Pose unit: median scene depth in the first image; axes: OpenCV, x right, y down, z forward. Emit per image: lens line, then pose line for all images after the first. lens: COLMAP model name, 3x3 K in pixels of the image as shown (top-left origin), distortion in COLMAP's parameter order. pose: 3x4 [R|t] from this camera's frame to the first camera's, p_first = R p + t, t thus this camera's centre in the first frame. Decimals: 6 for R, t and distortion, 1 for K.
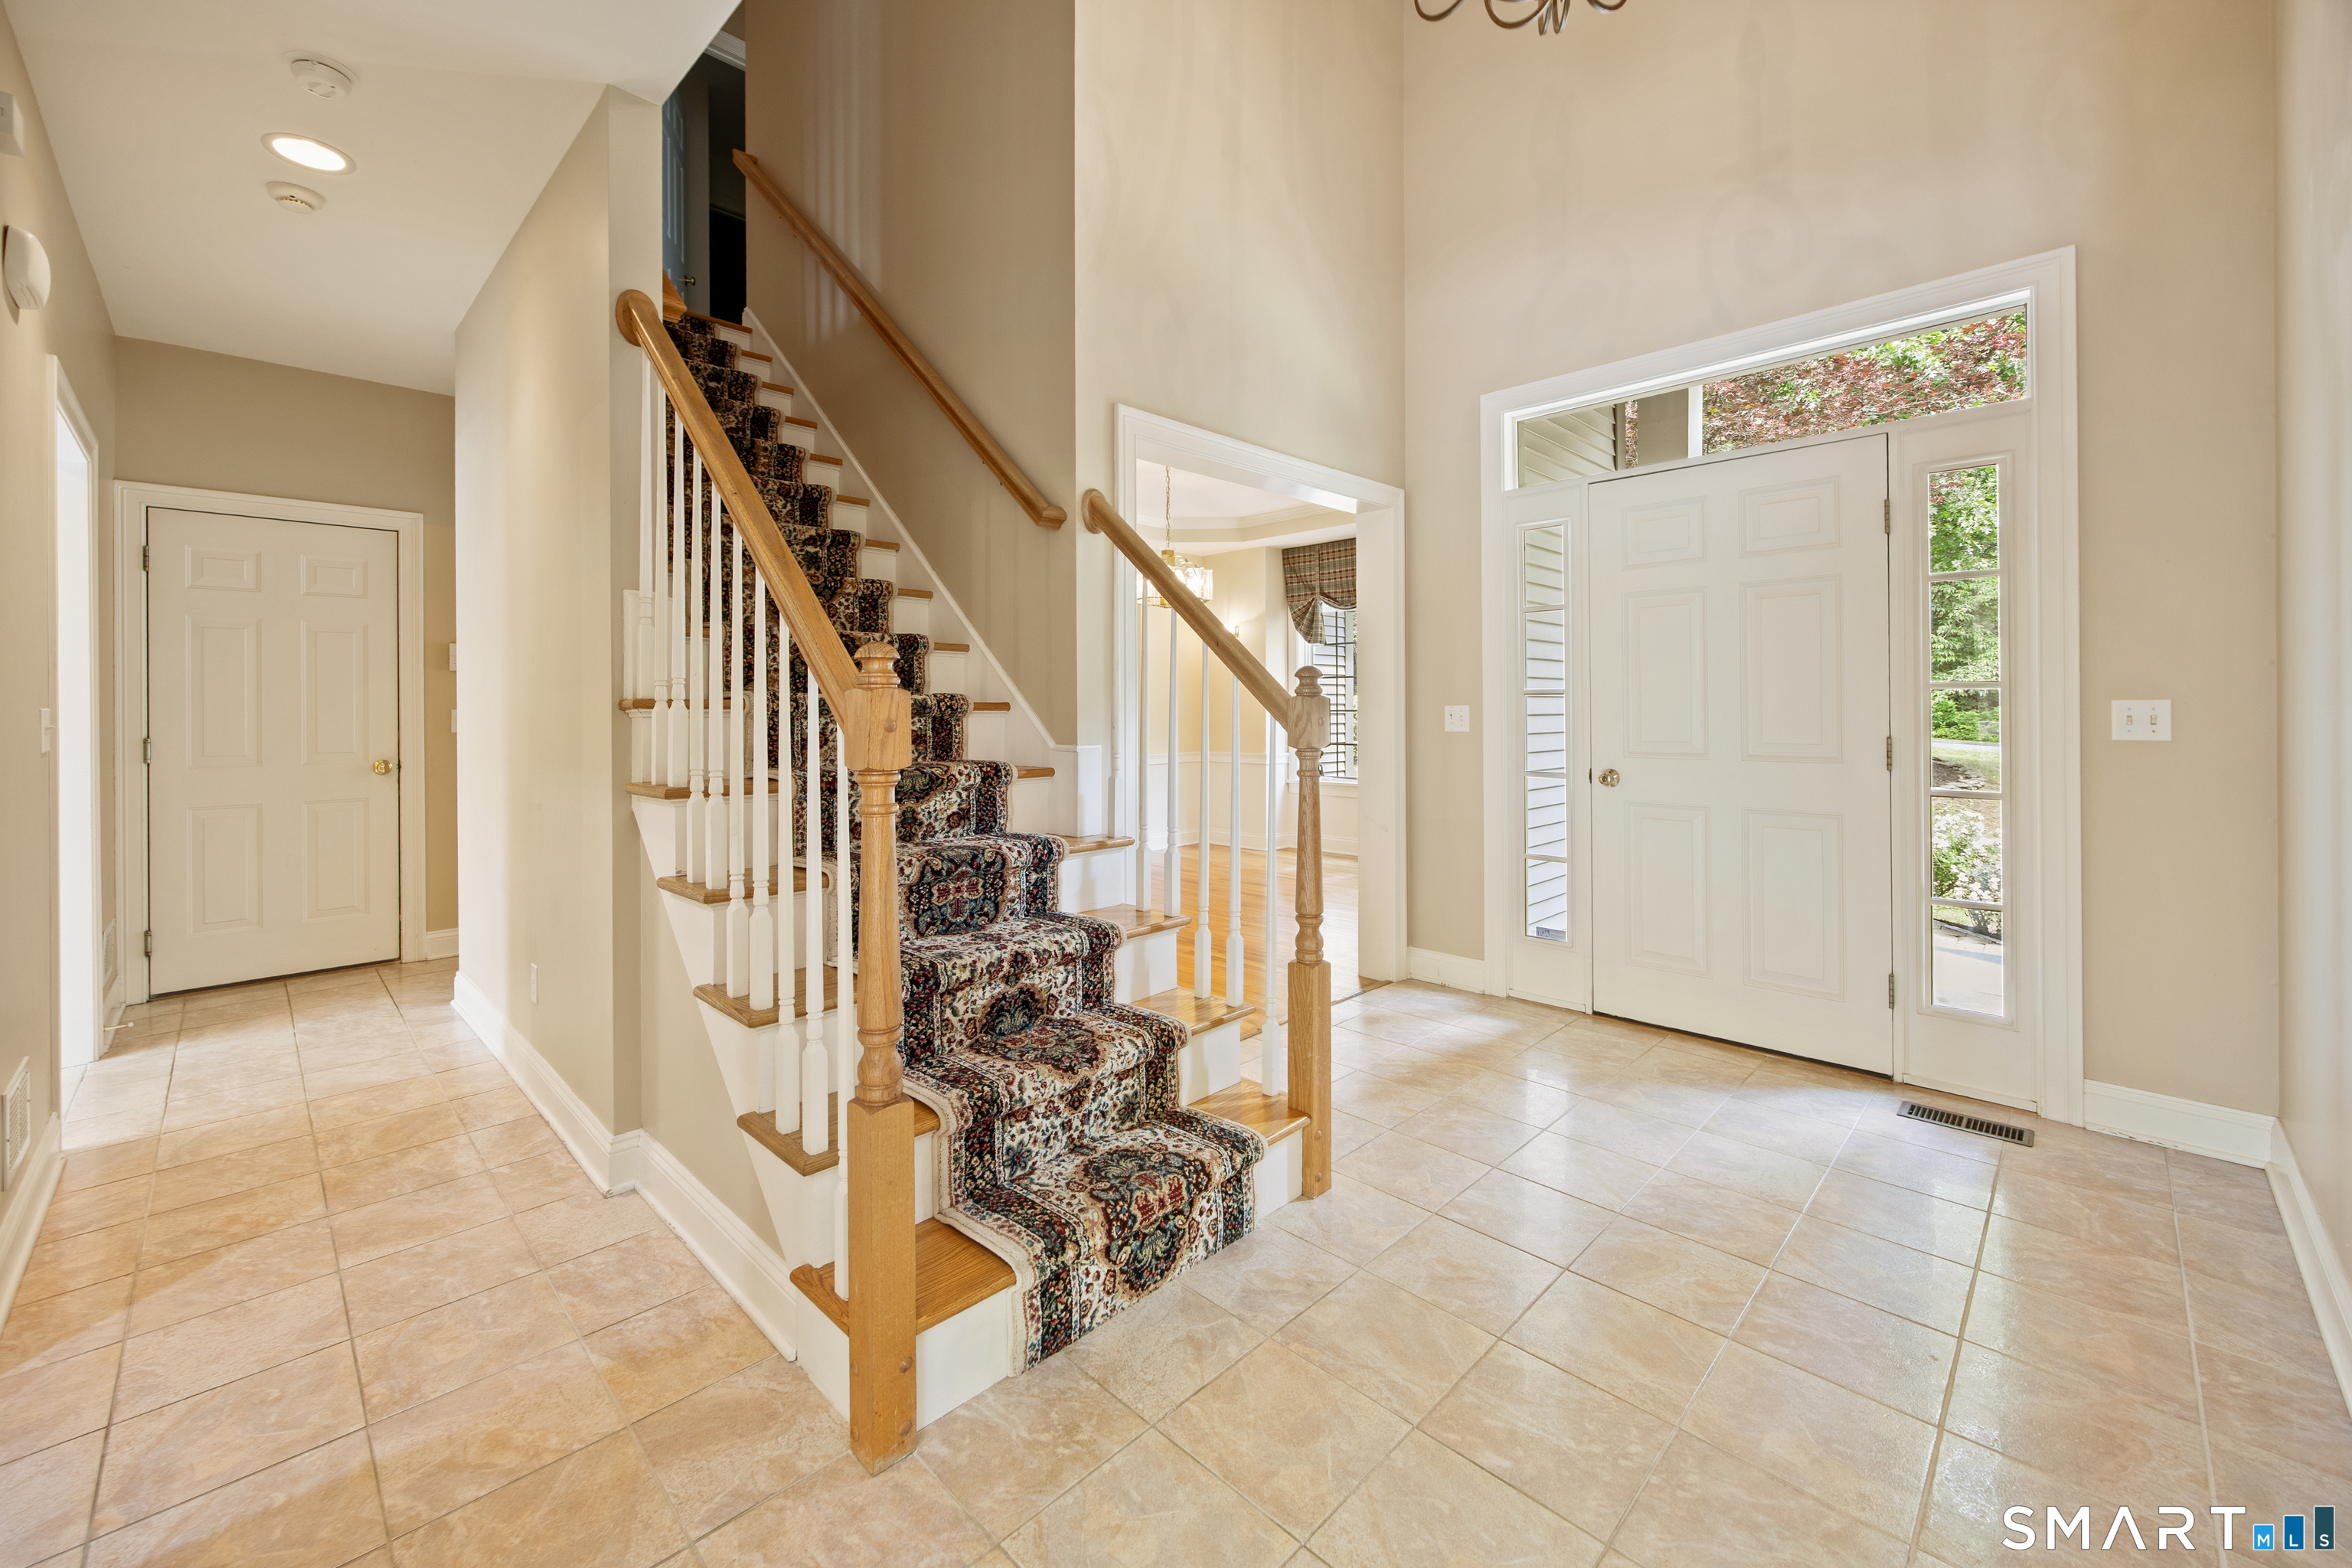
lens RADIAL K [[919.5, 0, 1211.4], [0, 919.5, 704.6], [0, 0, 1]] dist [0.009043, -0.000030]
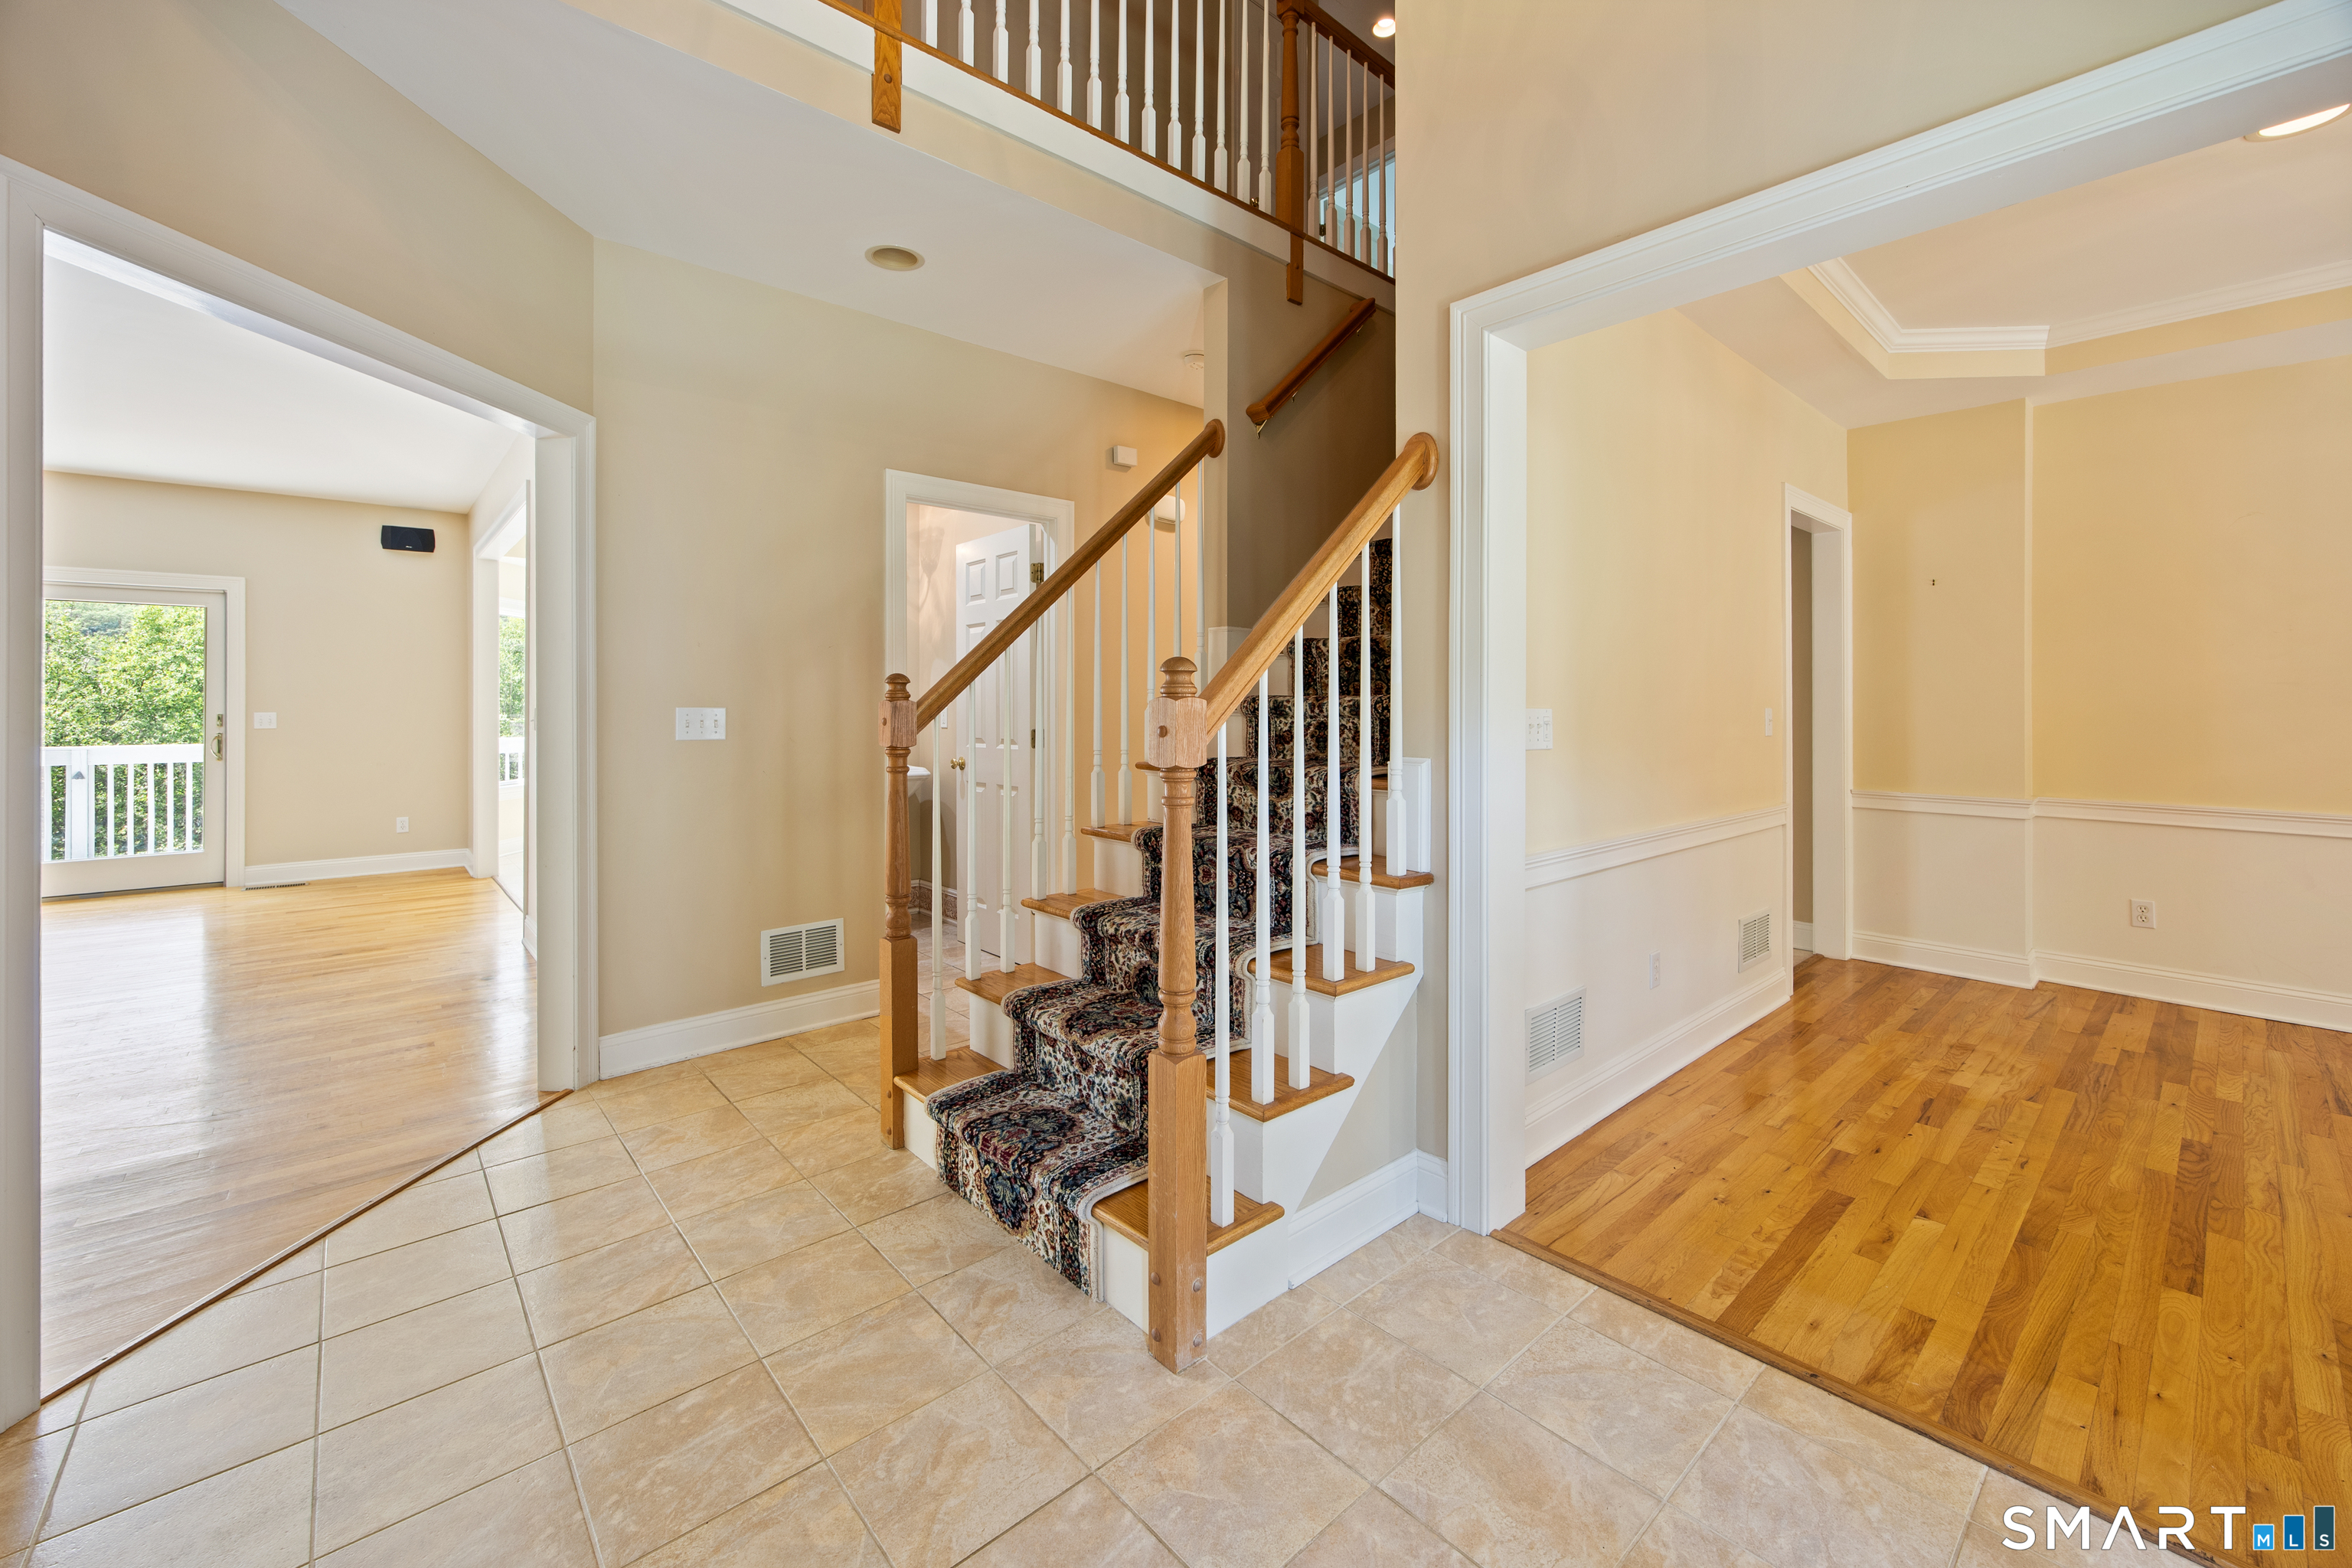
lens RADIAL K [[919.5, 0, 1114.2], [0, 919.5, 702.8], [0, 0, 1]] dist [0.009043, -0.000030]
pose [[-0.102051, -0.004661, -0.994768, 1.008901], [0.003169, 0.999982, -0.005011, -0.000486], [0.994774, -0.003664, -0.102034, 1.207709]]
